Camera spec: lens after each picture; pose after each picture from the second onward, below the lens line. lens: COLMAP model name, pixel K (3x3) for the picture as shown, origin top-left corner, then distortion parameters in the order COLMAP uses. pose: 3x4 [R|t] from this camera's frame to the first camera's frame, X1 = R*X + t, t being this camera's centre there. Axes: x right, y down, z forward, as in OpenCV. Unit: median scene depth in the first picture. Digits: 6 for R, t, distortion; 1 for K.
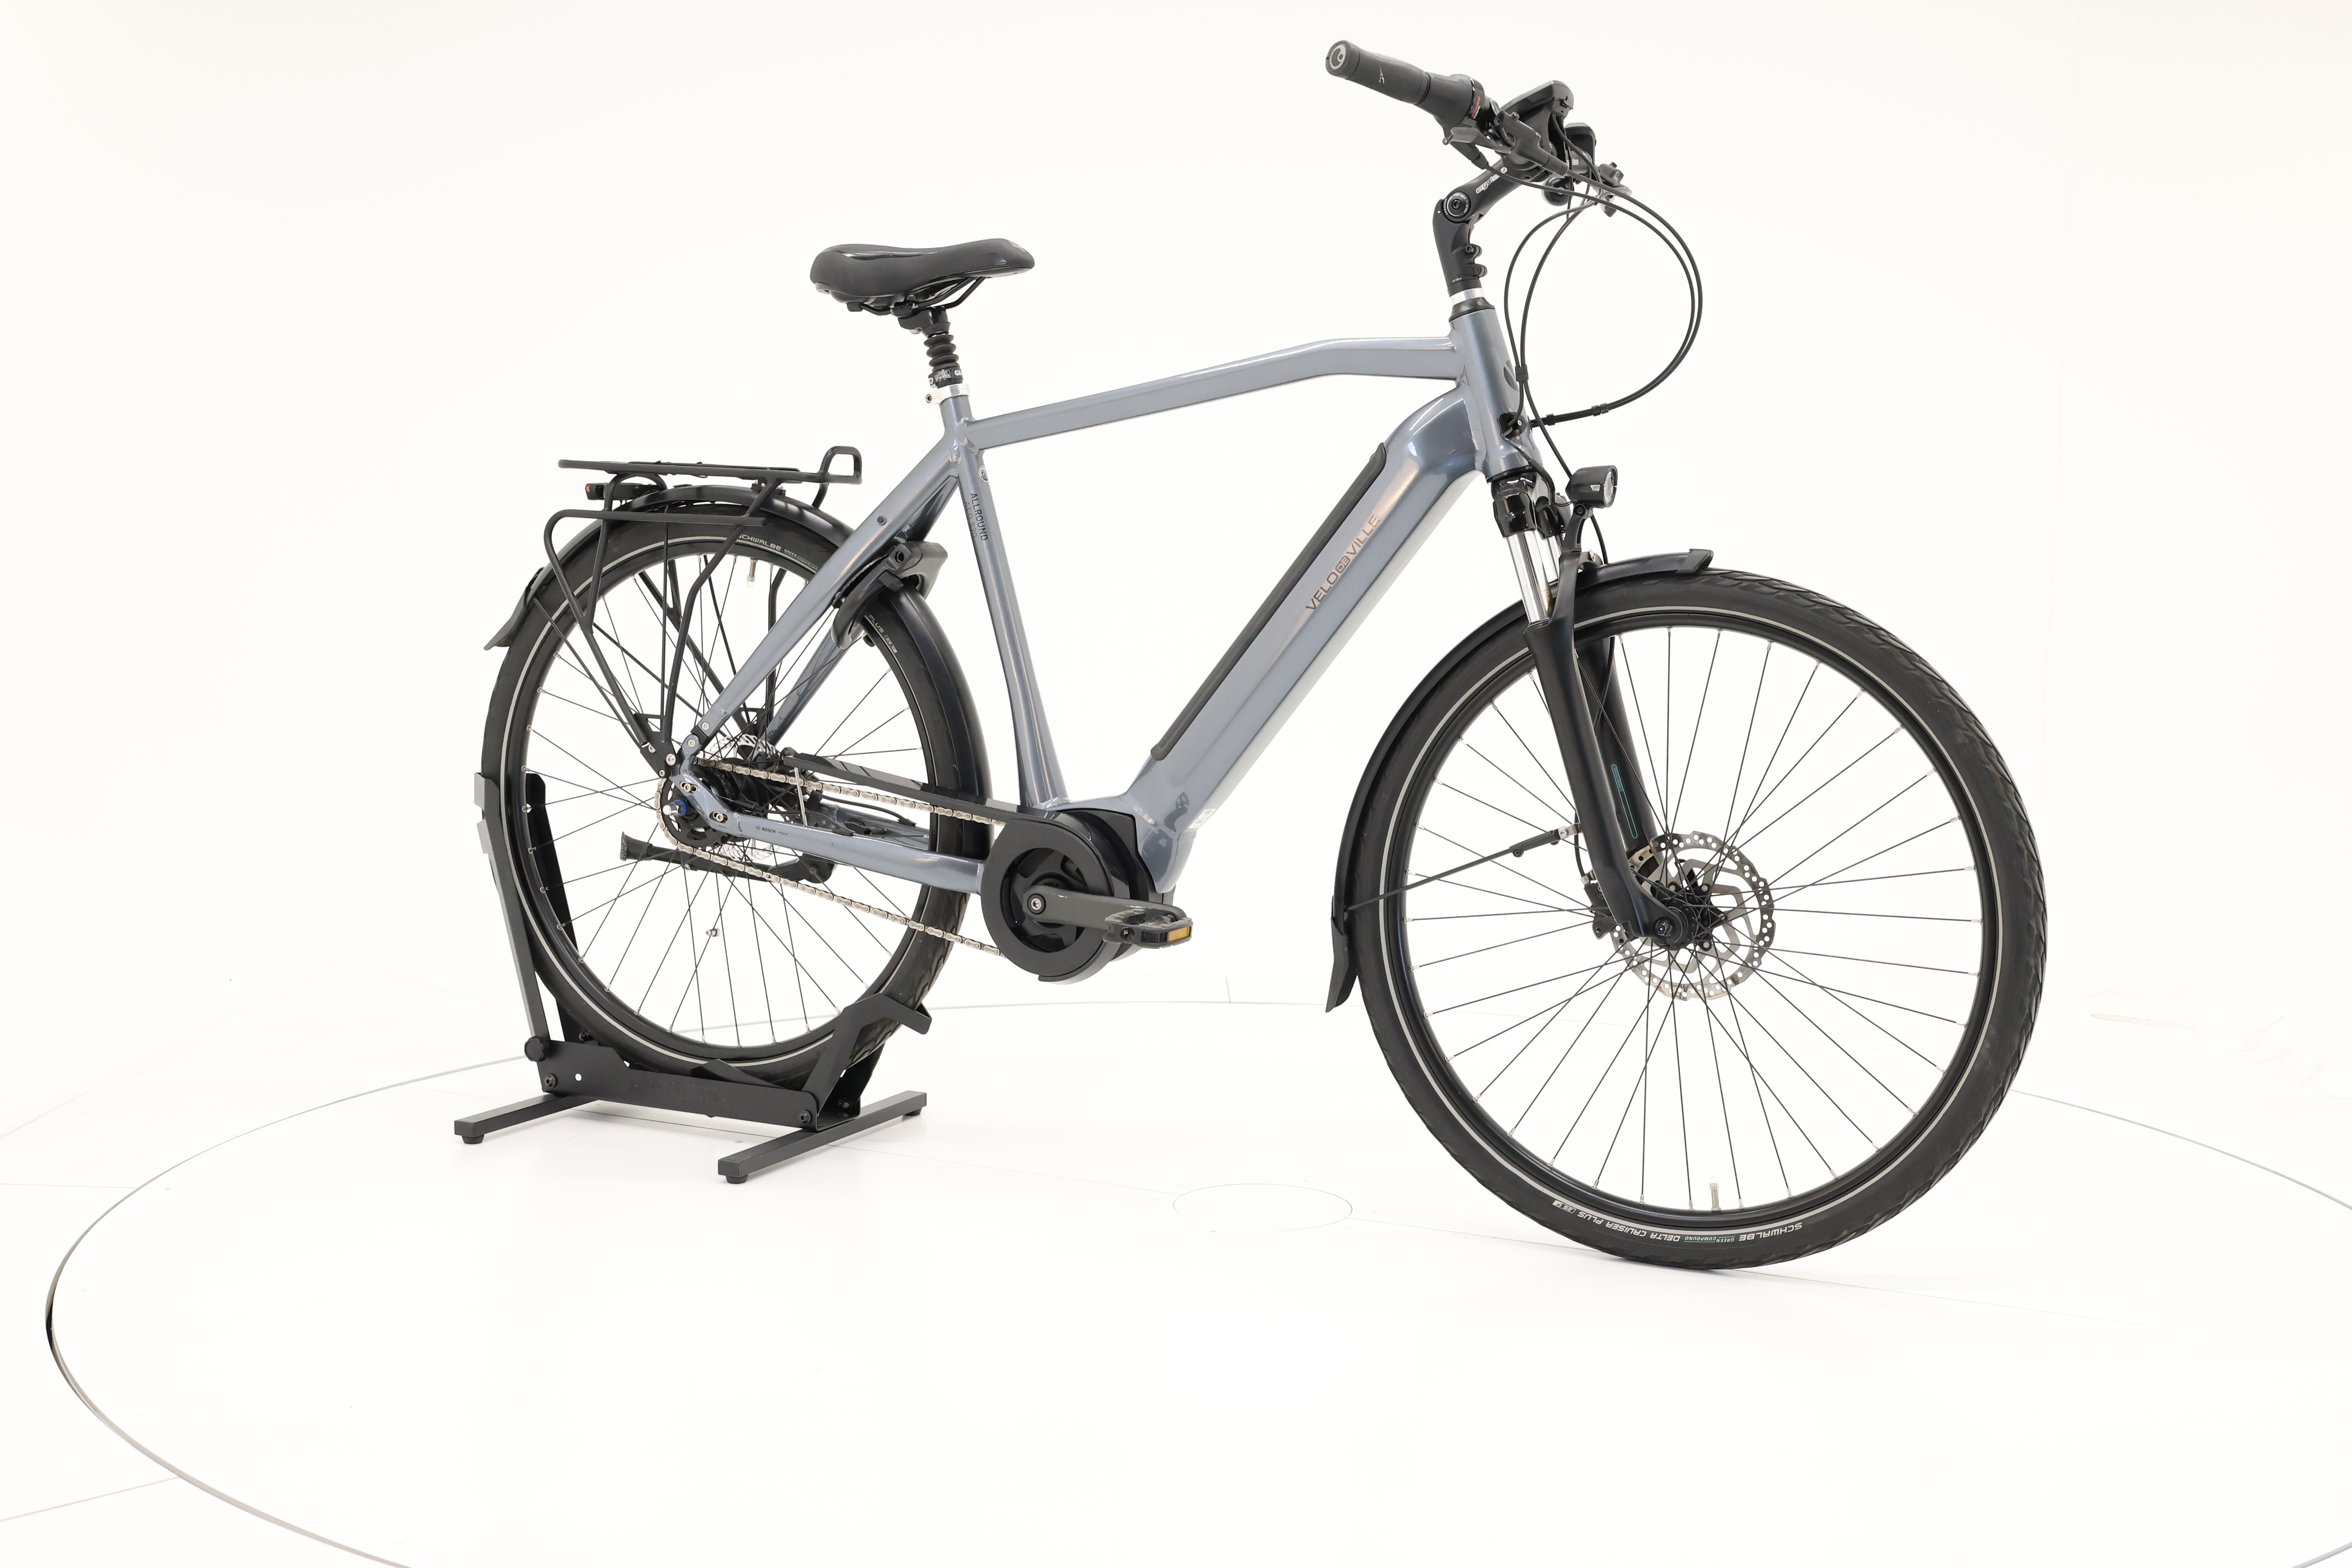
lens RADIAL K [[2661.4, 0, 1171.8], [0, 2661.4, 789.7], [0, 0, 1]] dist [0.016248, 0.000000]
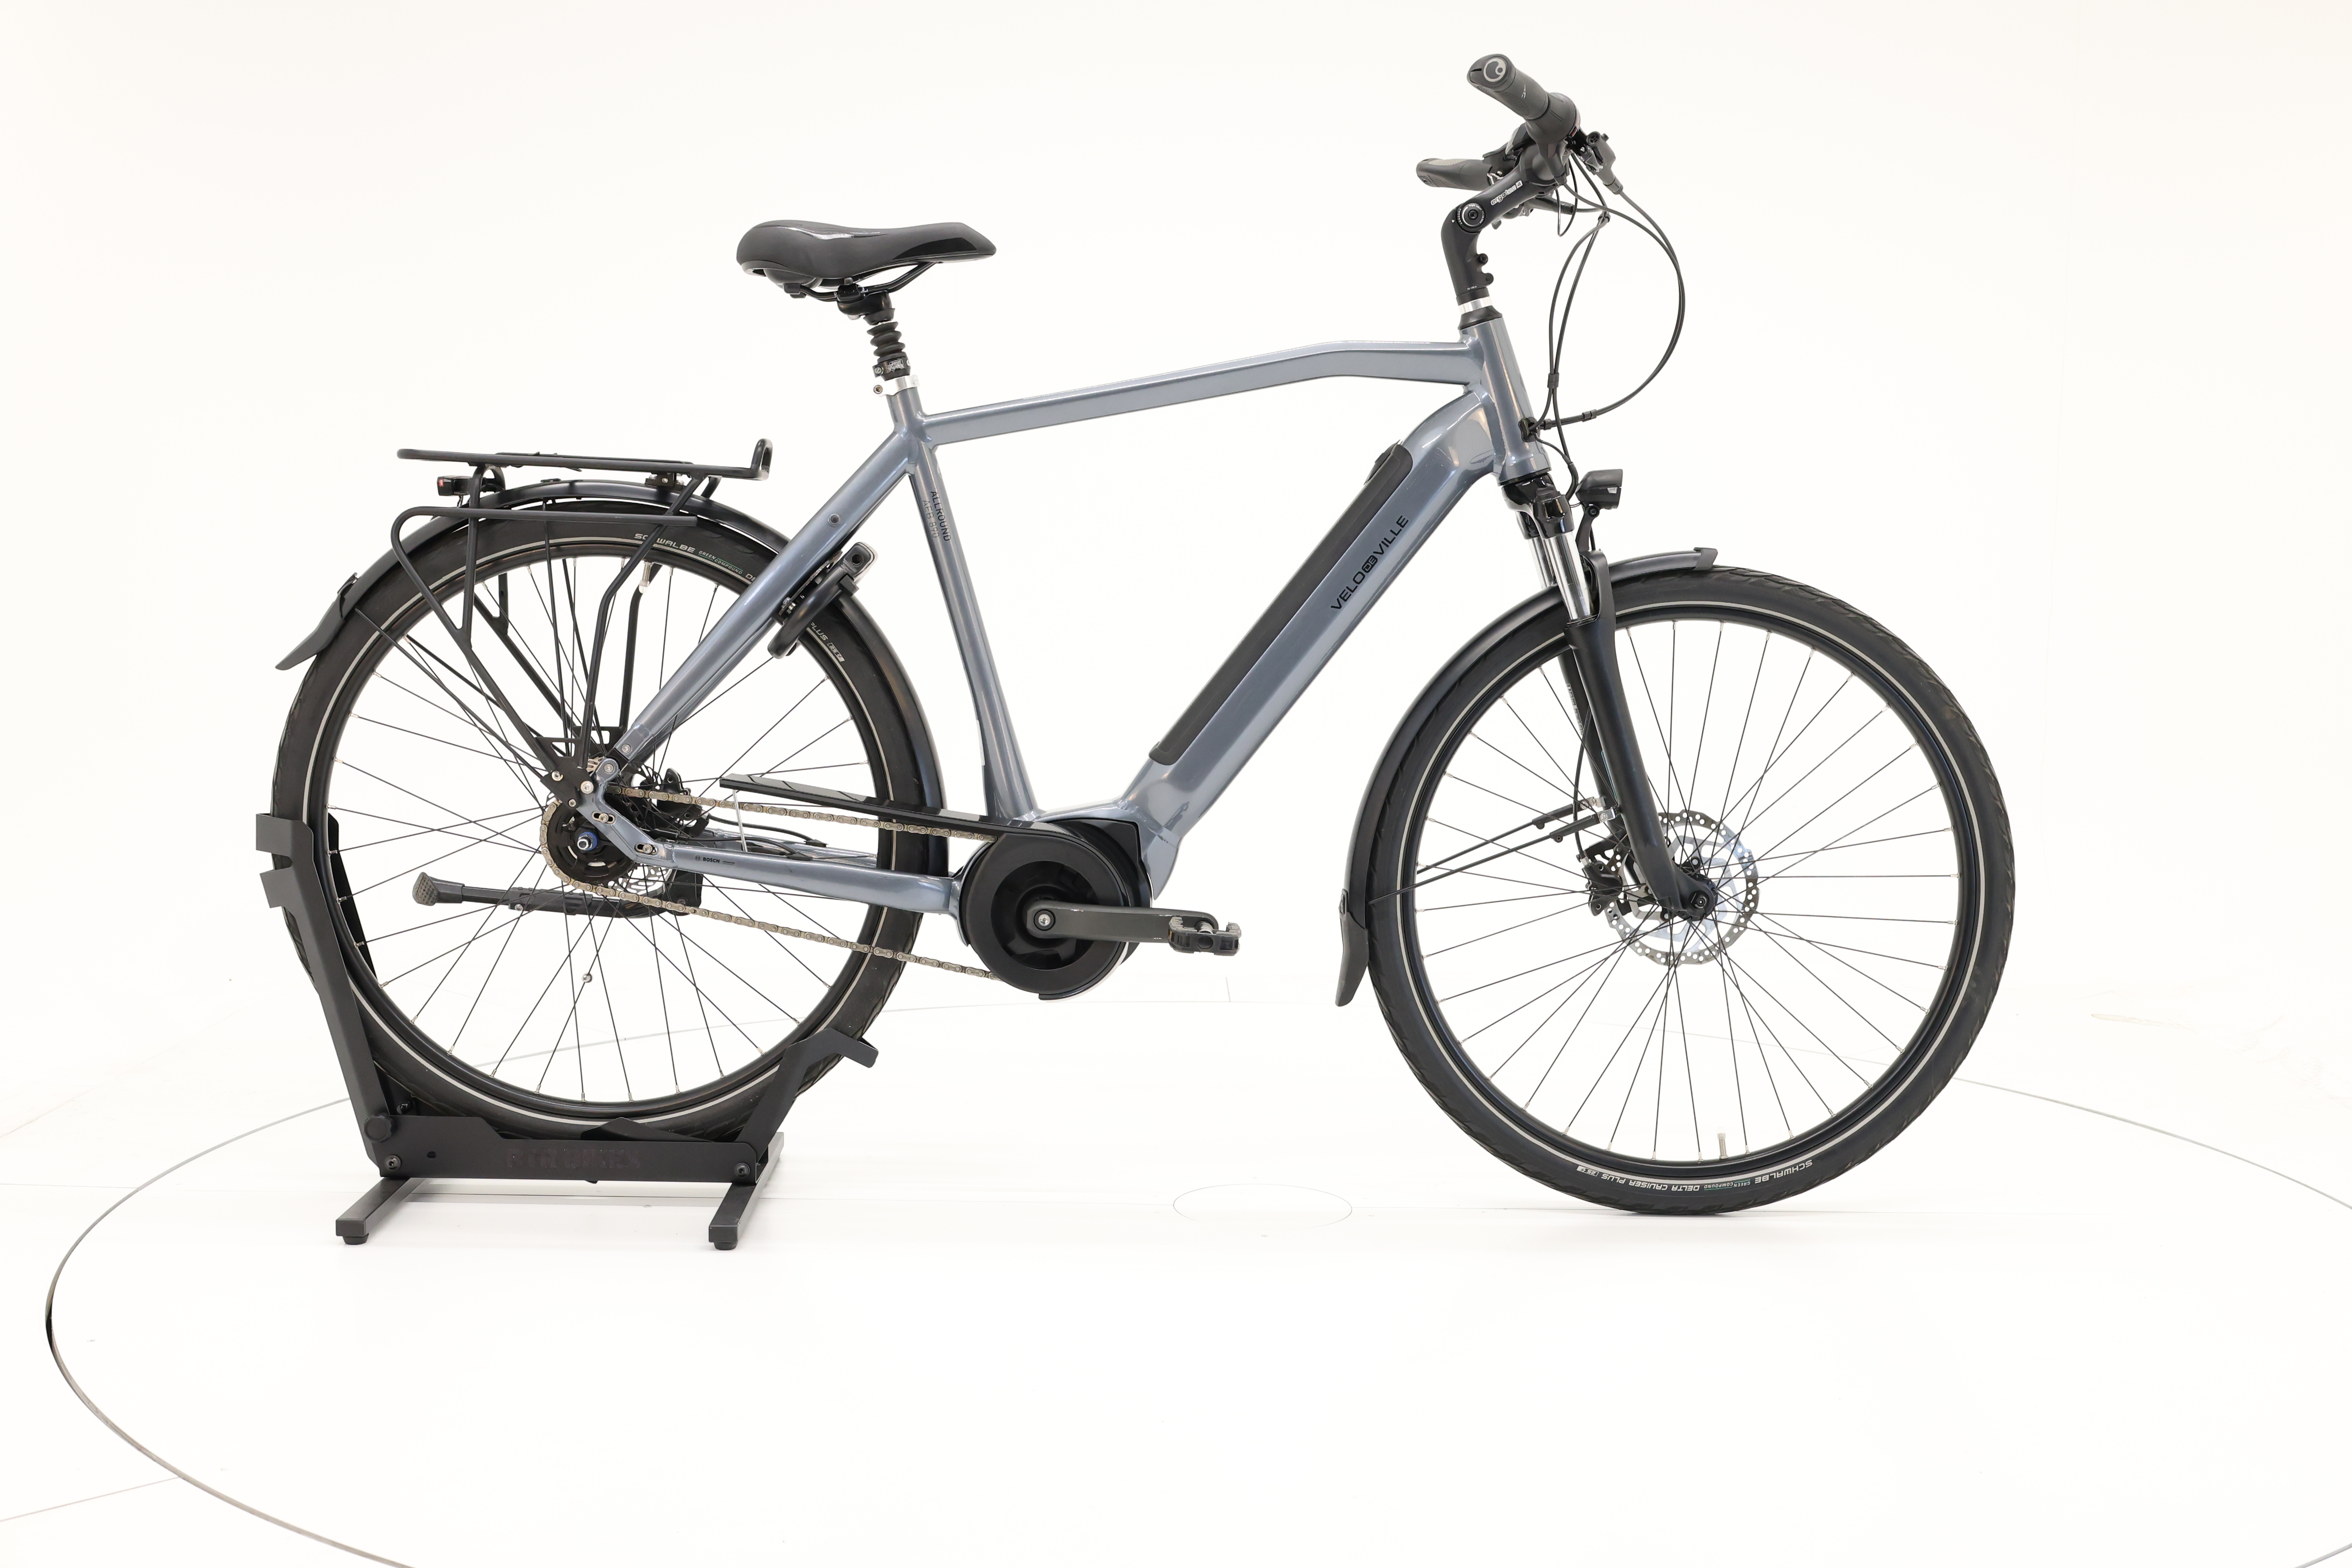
lens RADIAL K [[2661.4, 0, 1180.0], [0, 2661.4, 773.8], [0, 0, 1]] dist [0.016248, 0.000000]
pose [[0.894511, -0.043079, 0.444966, -0.442661], [0.043468, 0.999011, 0.009334, -0.016877], [-0.444928, 0.010992, 0.895499, 0.120130]]
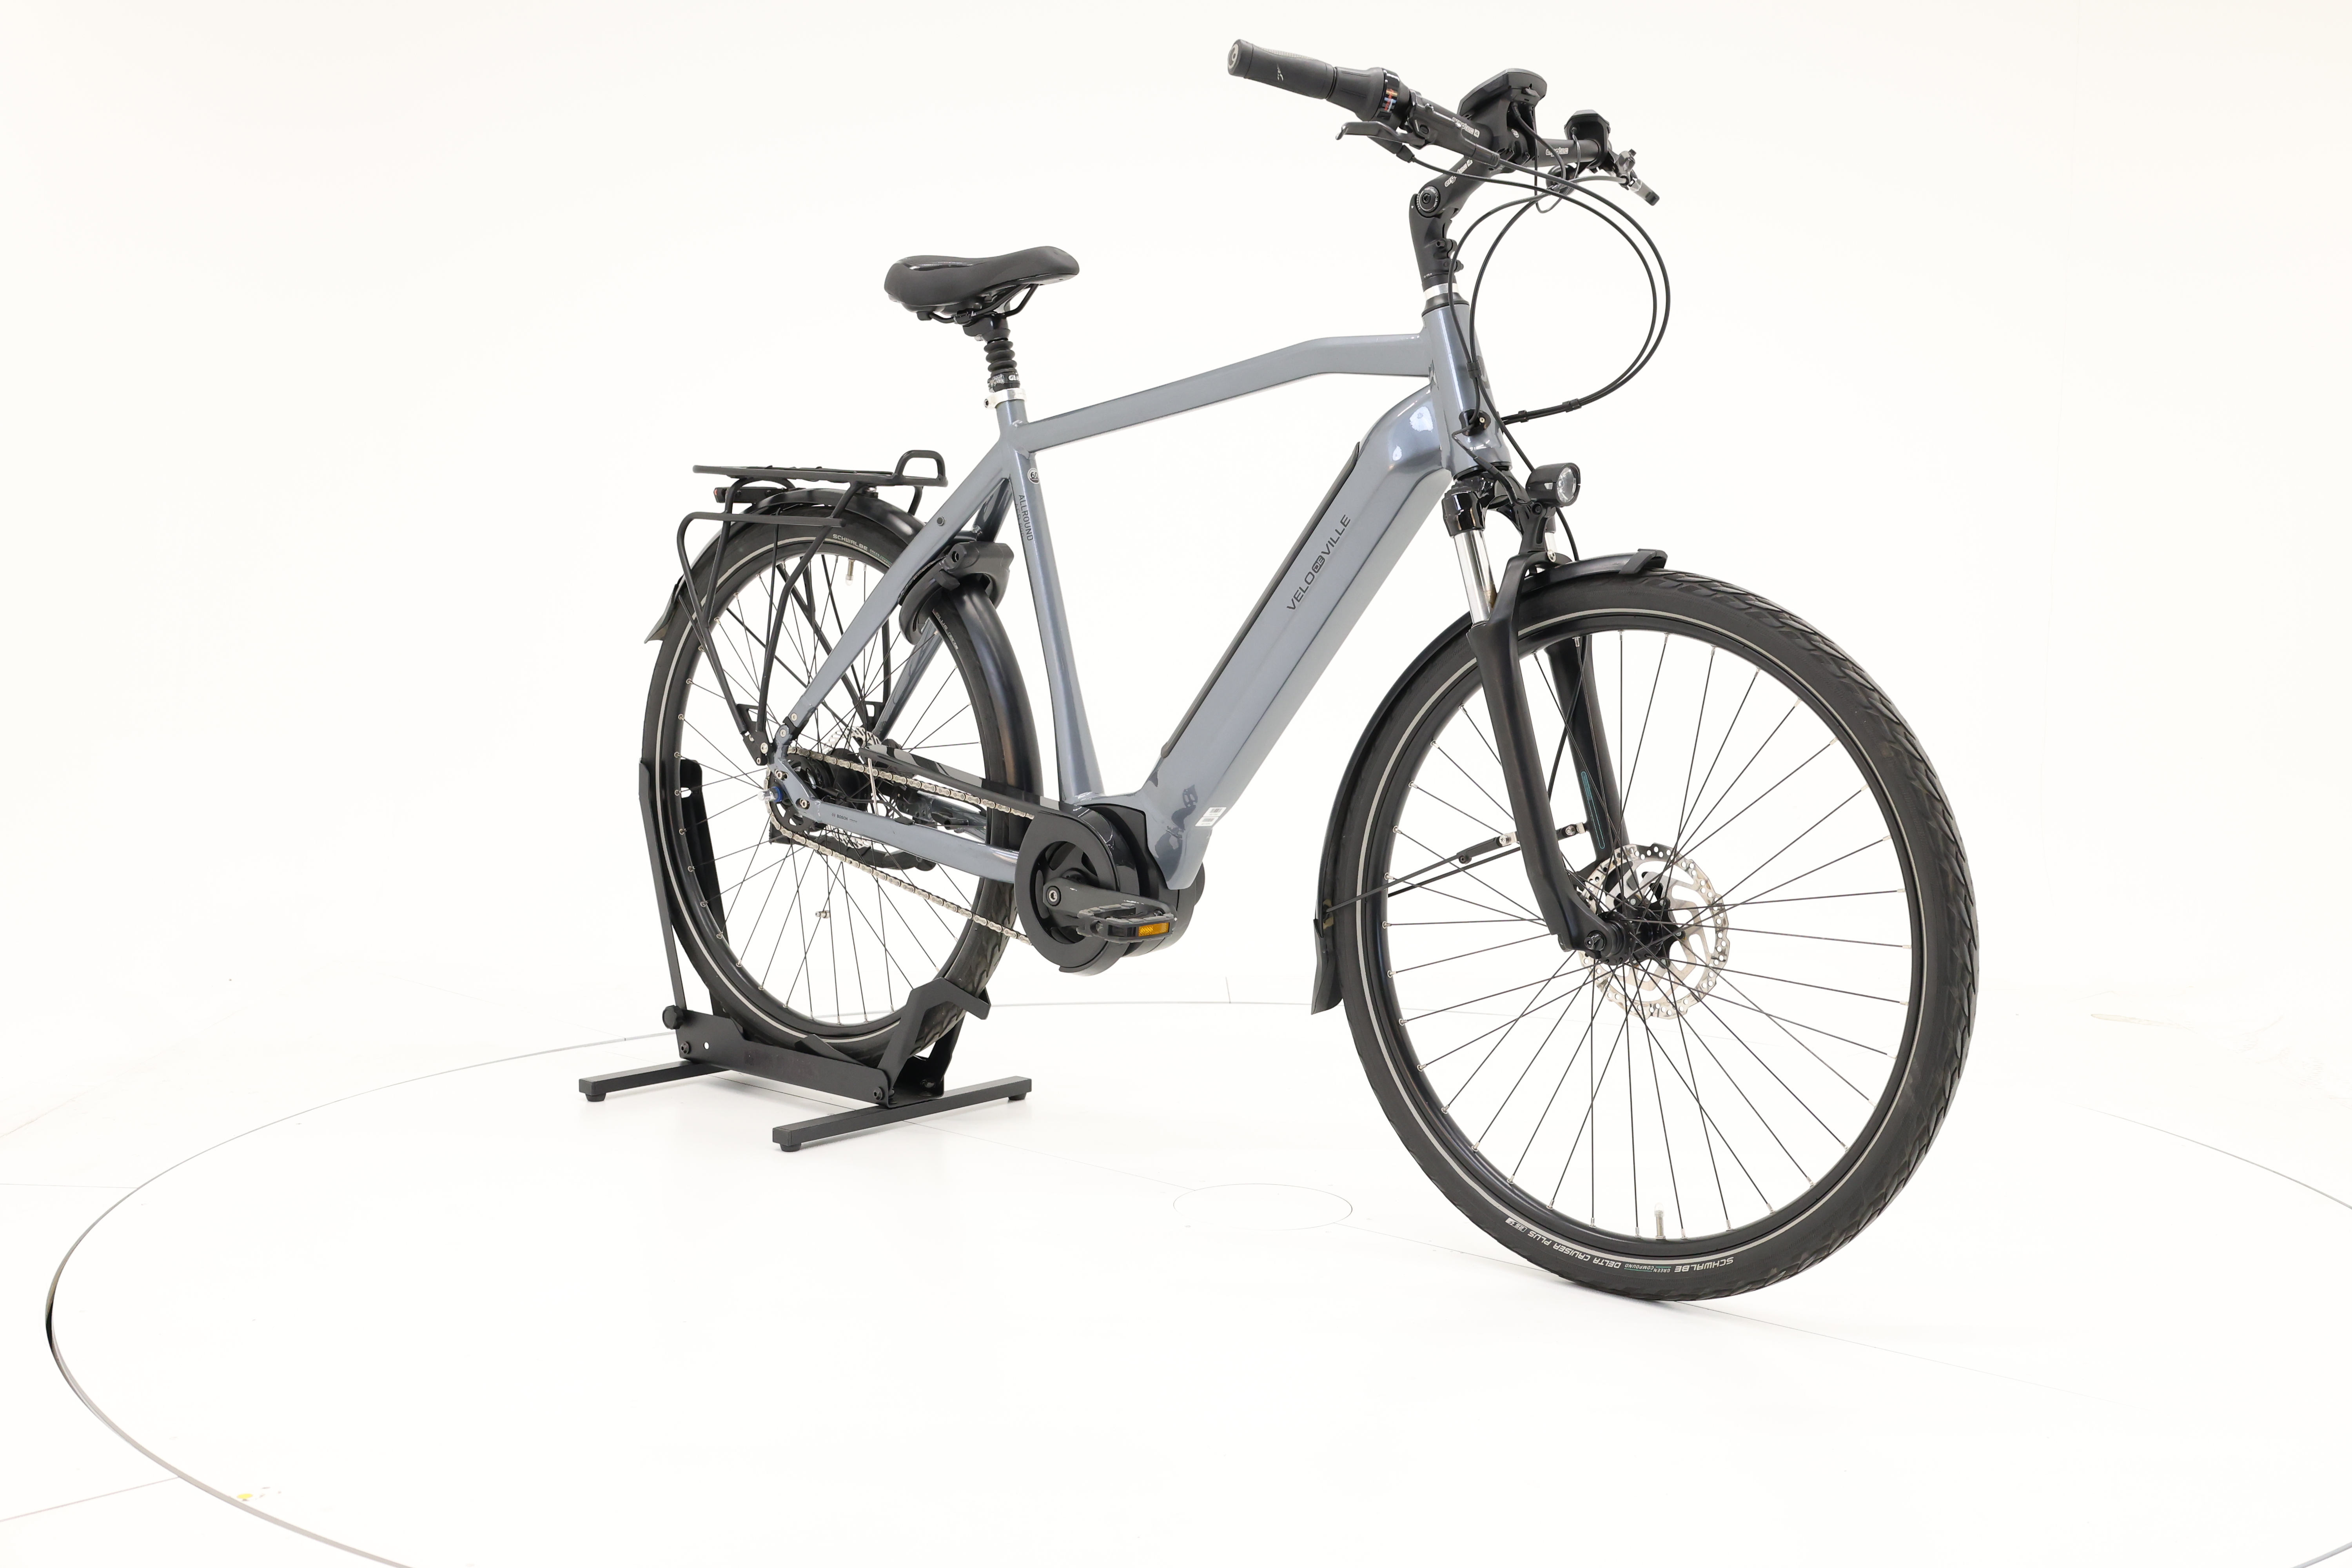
lens RADIAL K [[2661.4, 0, 1173.5], [0, 2661.4, 796.3], [0, 0, 1]] dist [0.016248, 0.000000]
pose [[0.964126, 0.025685, -0.264201, 0.268982], [-0.025507, 0.999666, 0.004105, -0.000799], [0.264218, 0.002781, 0.964459, 0.027182]]
